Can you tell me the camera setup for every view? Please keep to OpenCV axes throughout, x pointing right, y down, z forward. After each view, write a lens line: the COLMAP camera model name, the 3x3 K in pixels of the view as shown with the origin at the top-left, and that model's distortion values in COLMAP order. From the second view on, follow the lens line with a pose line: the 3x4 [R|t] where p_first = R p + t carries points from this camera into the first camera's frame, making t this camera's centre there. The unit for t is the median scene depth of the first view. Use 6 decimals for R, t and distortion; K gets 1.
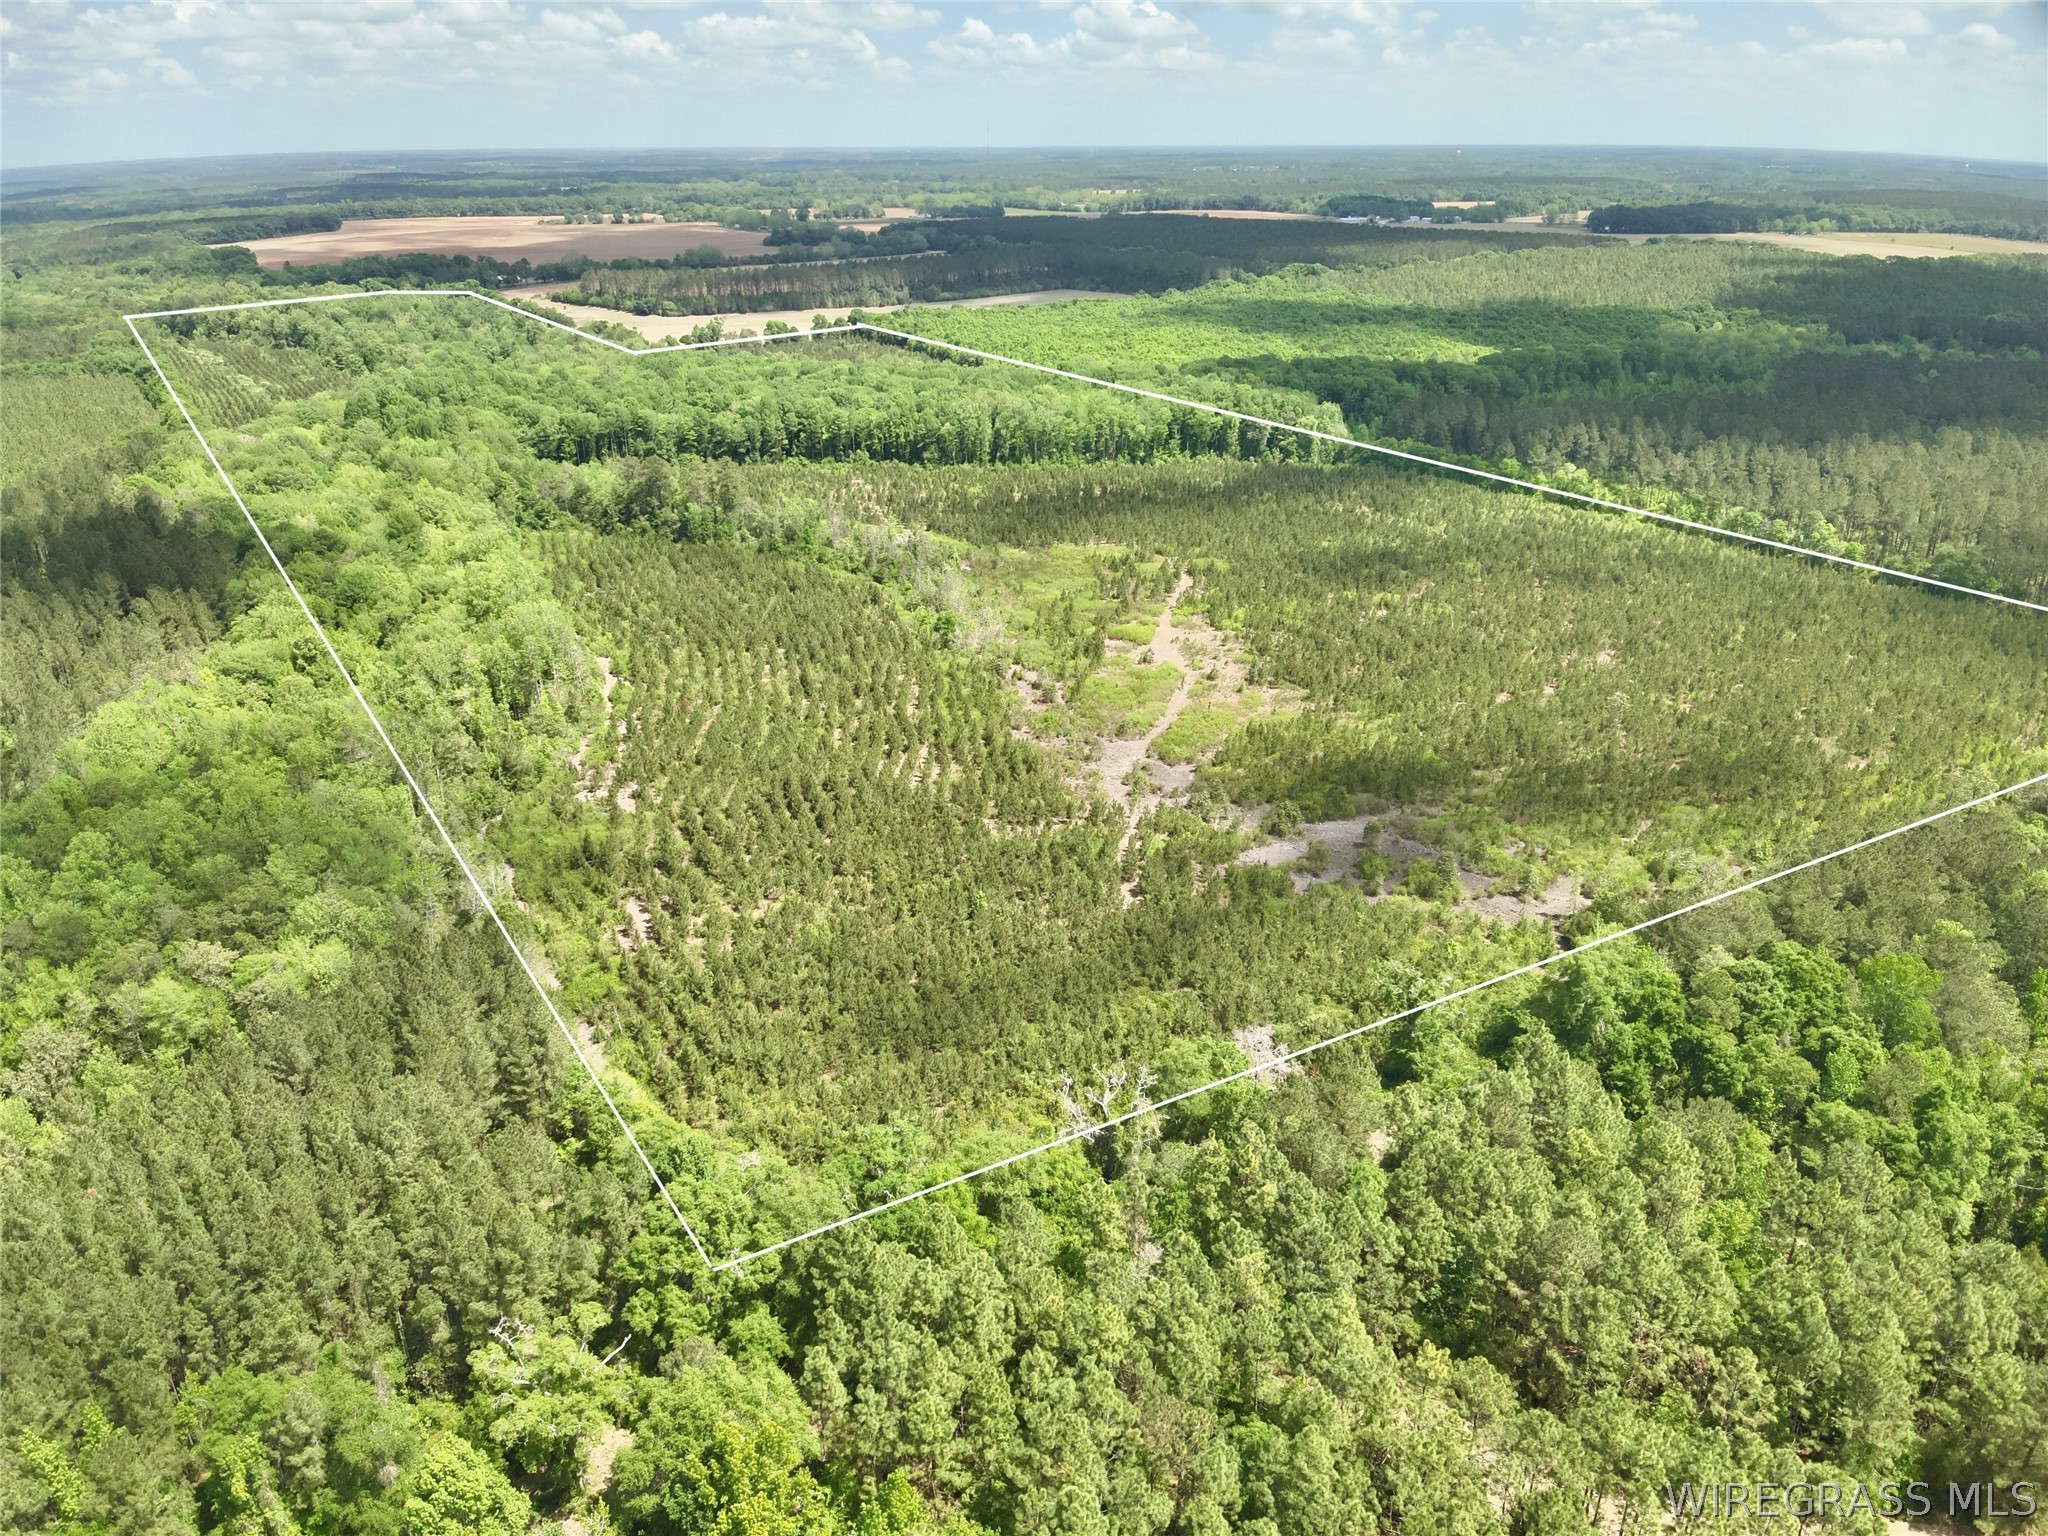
lens RADIAL K [[1427.6, 0, 1034.9], [0, 1427.6, 769.9], [0, 0, 1]] dist [0.105180, -0.002913]
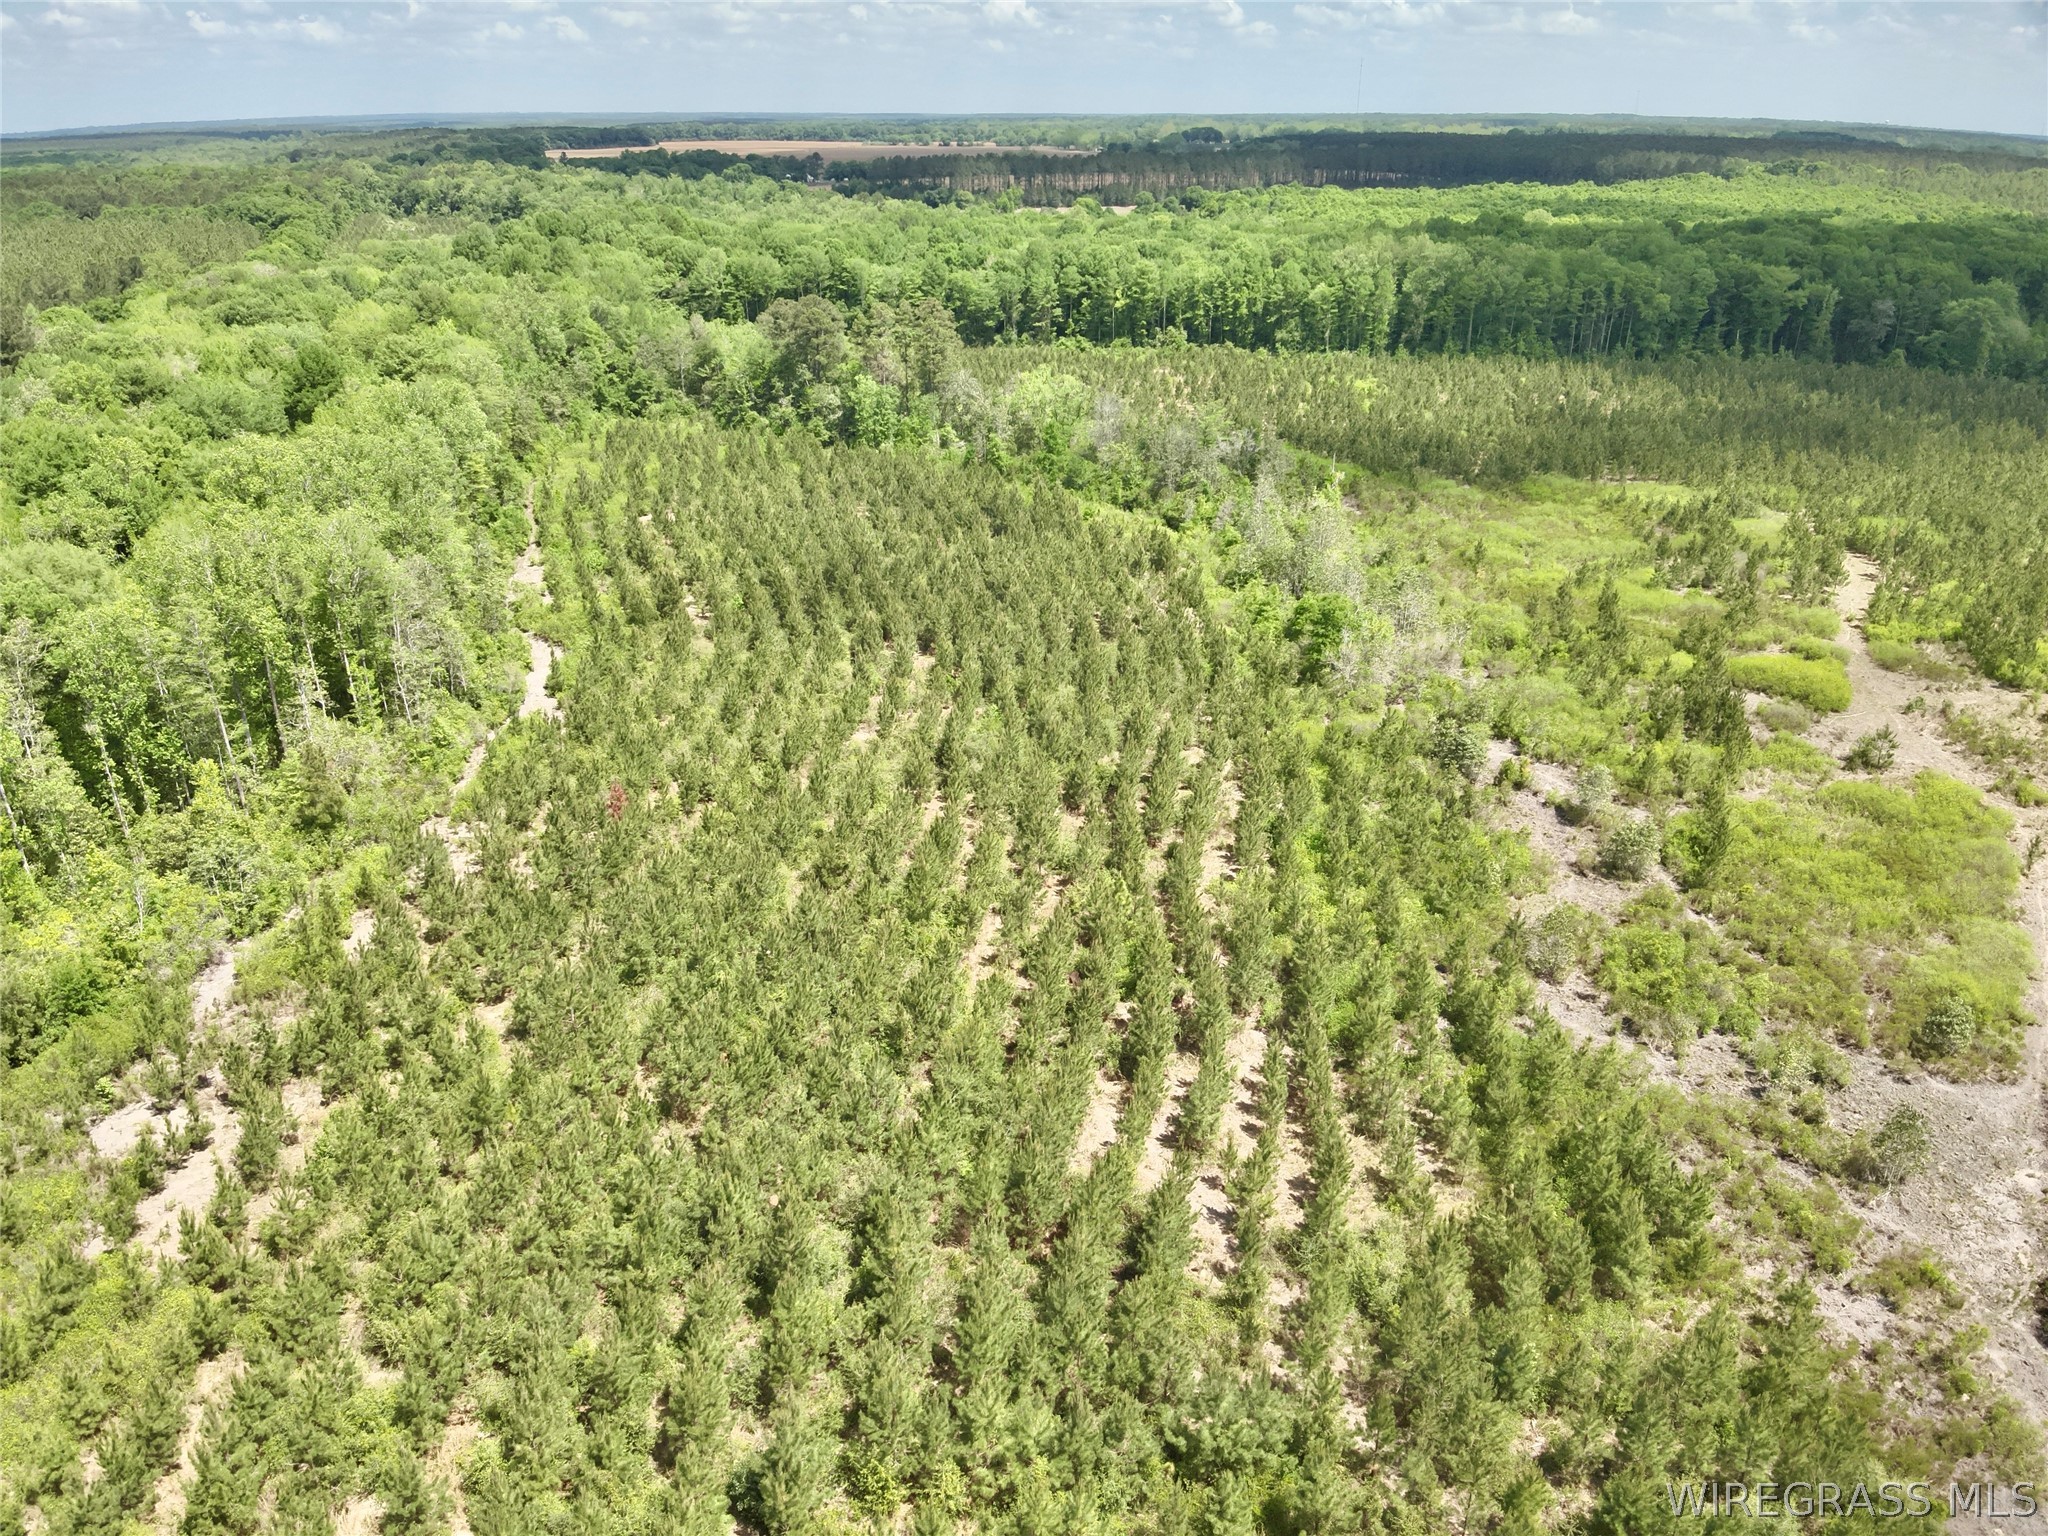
lens RADIAL K [[1427.6, 0, 1016.5], [0, 1427.6, 764.7], [0, 0, 1]] dist [0.105180, -0.002913]
pose [[0.972014, 0.093259, -0.215620, -0.043507], [-0.091020, 0.995642, 0.020315, -0.050181], [0.216575, -0.000121, 0.976266, 0.464008]]
